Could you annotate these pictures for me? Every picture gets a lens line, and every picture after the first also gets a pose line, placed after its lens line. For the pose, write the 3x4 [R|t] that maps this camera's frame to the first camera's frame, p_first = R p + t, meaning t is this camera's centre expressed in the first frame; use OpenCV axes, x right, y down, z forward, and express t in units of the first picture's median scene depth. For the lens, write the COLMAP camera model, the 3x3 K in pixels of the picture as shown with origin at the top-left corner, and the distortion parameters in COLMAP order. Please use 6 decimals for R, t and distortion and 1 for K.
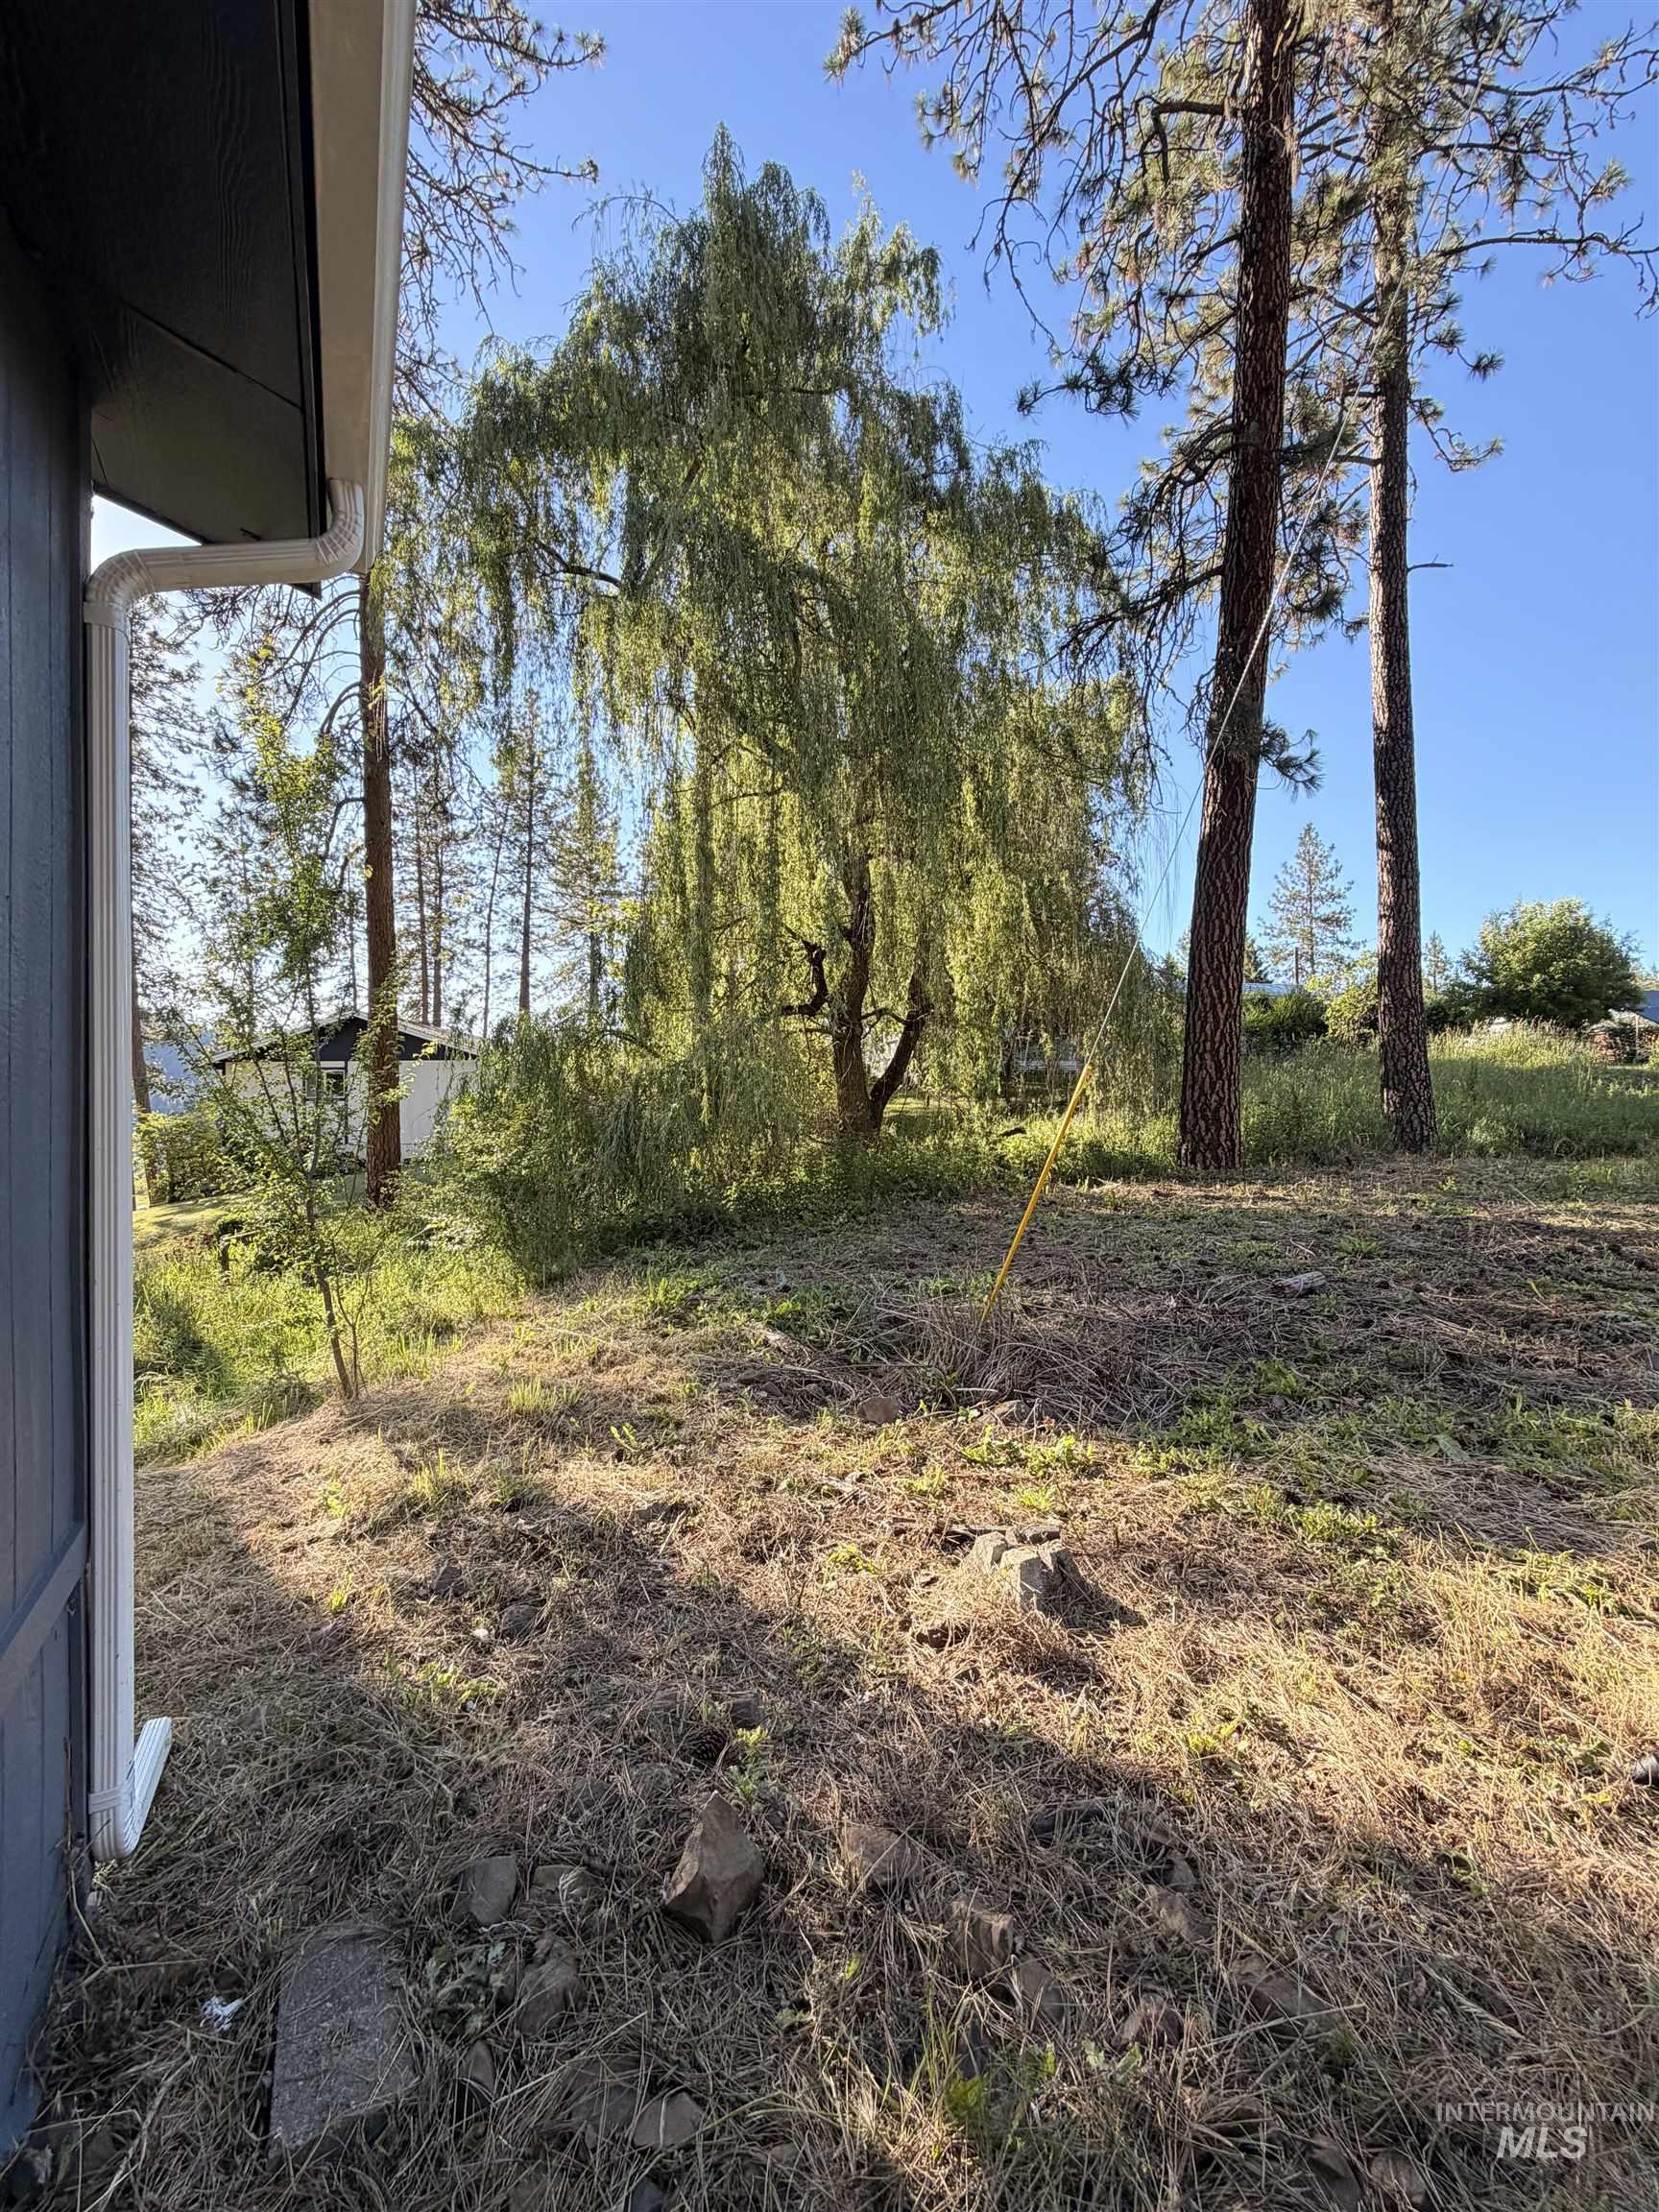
lens RADIAL K [[870.3, 0, 832.4], [0, 870.3, 1102.8], [0, 0, 1]] dist [-0.003122, -0.000073]
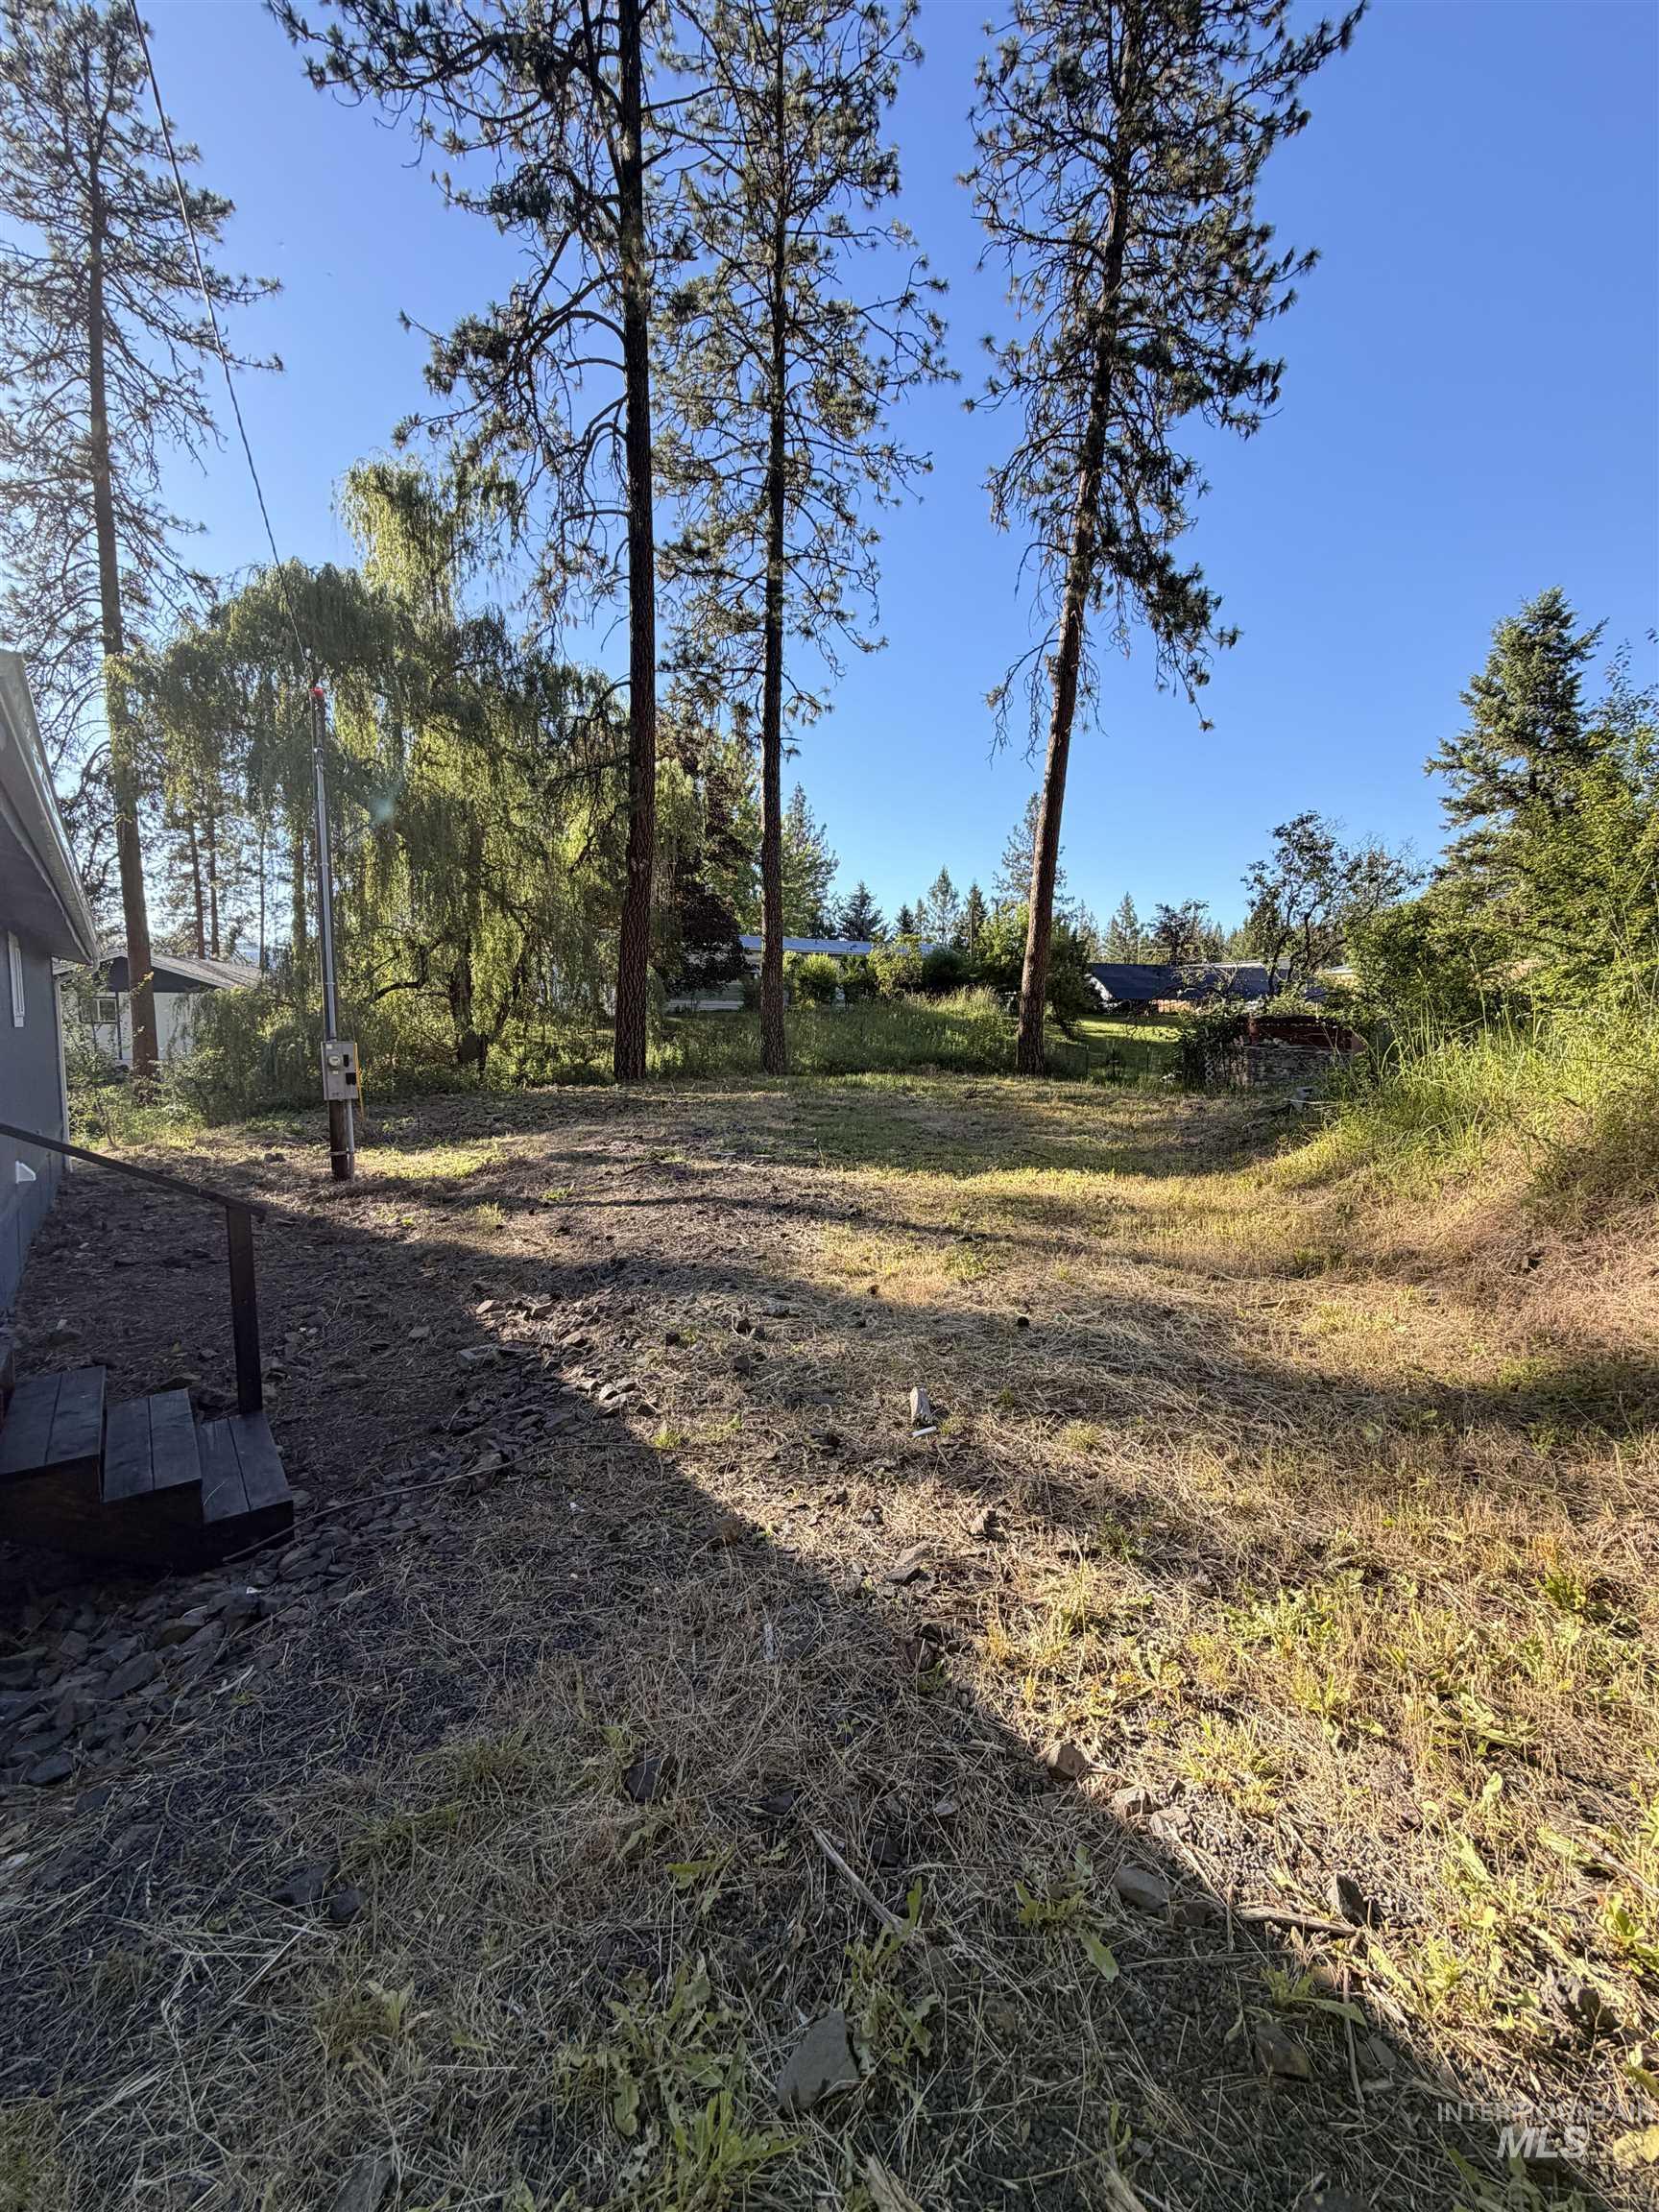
lens RADIAL K [[870.3, 0, 832.4], [0, 870.3, 1102.8], [0, 0, 1]] dist [-0.003122, -0.000073]
pose [[0.985656, 0.005639, 0.168671, 0.125483], [-0.021538, 0.995473, 0.092577, -0.012043], [-0.167385, -0.094882, 0.981315, -0.213196]]
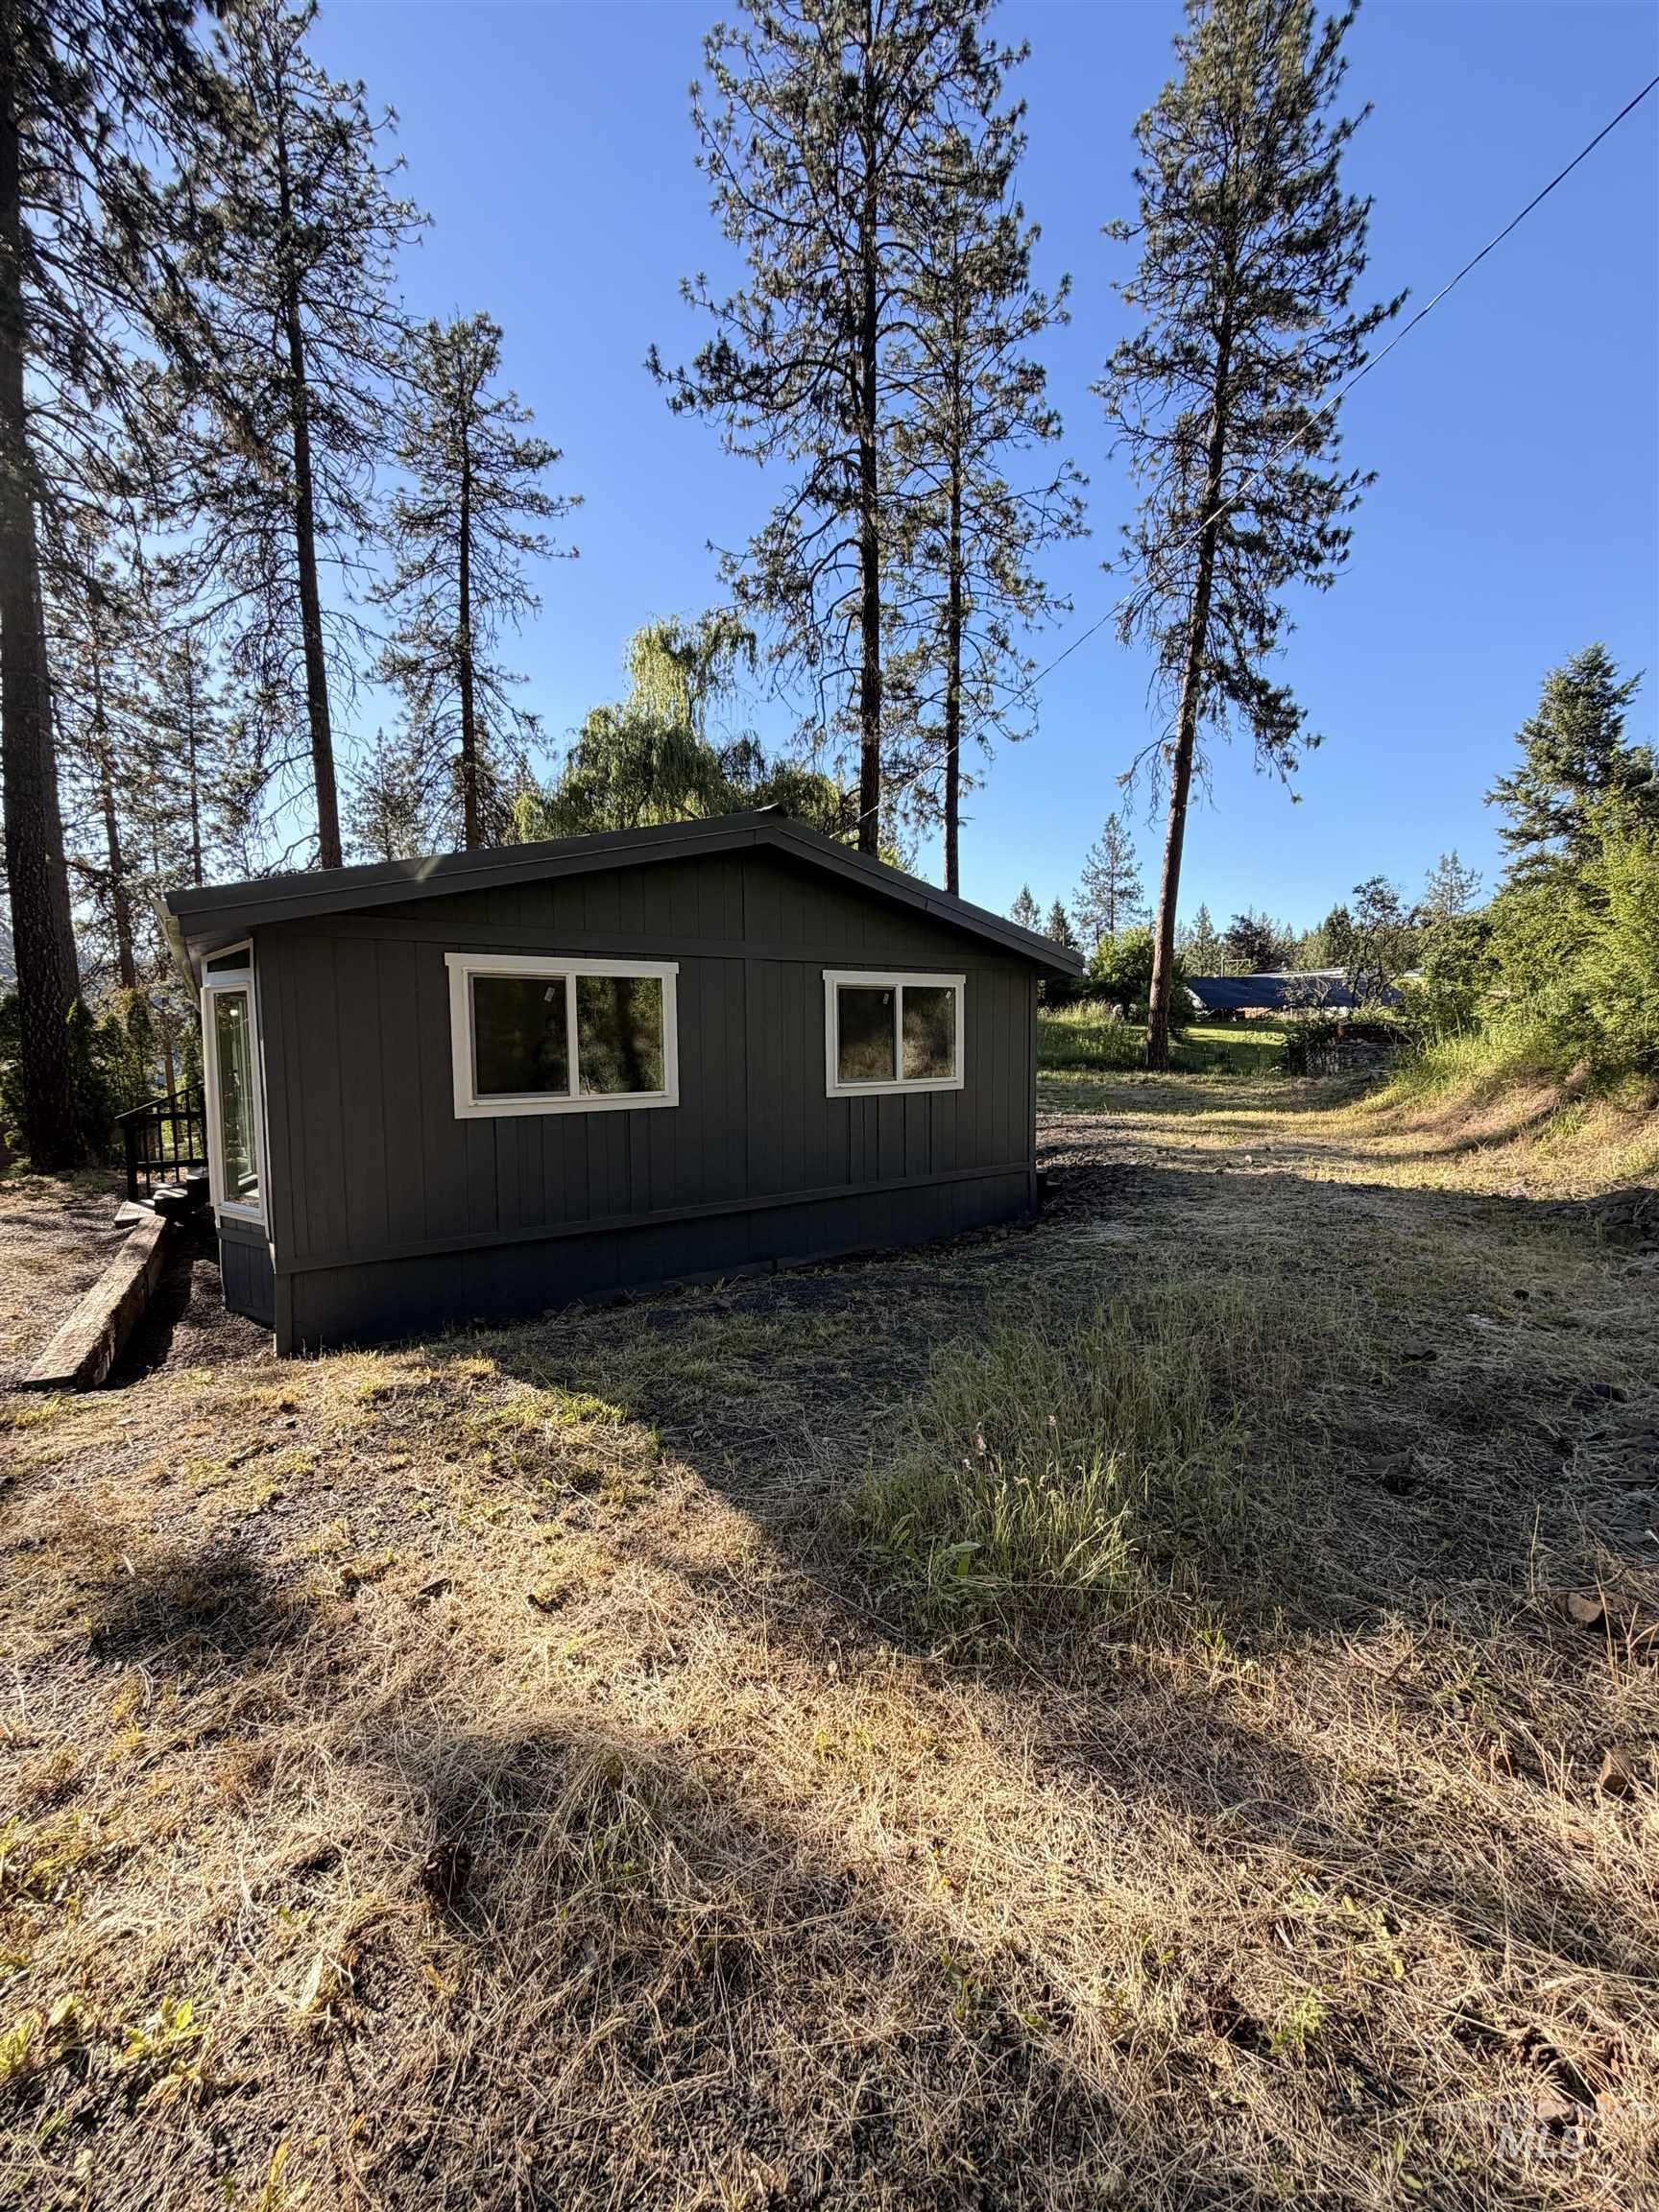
lens RADIAL K [[870.3, 0, 832.4], [0, 870.3, 1102.8], [0, 0, 1]] dist [-0.003122, -0.000073]
pose [[0.994716, -0.007740, 0.102368, 0.024627], [-0.000596, 0.996701, 0.081153, -0.012851], [-0.102658, -0.080785, 0.991431, -0.343218]]
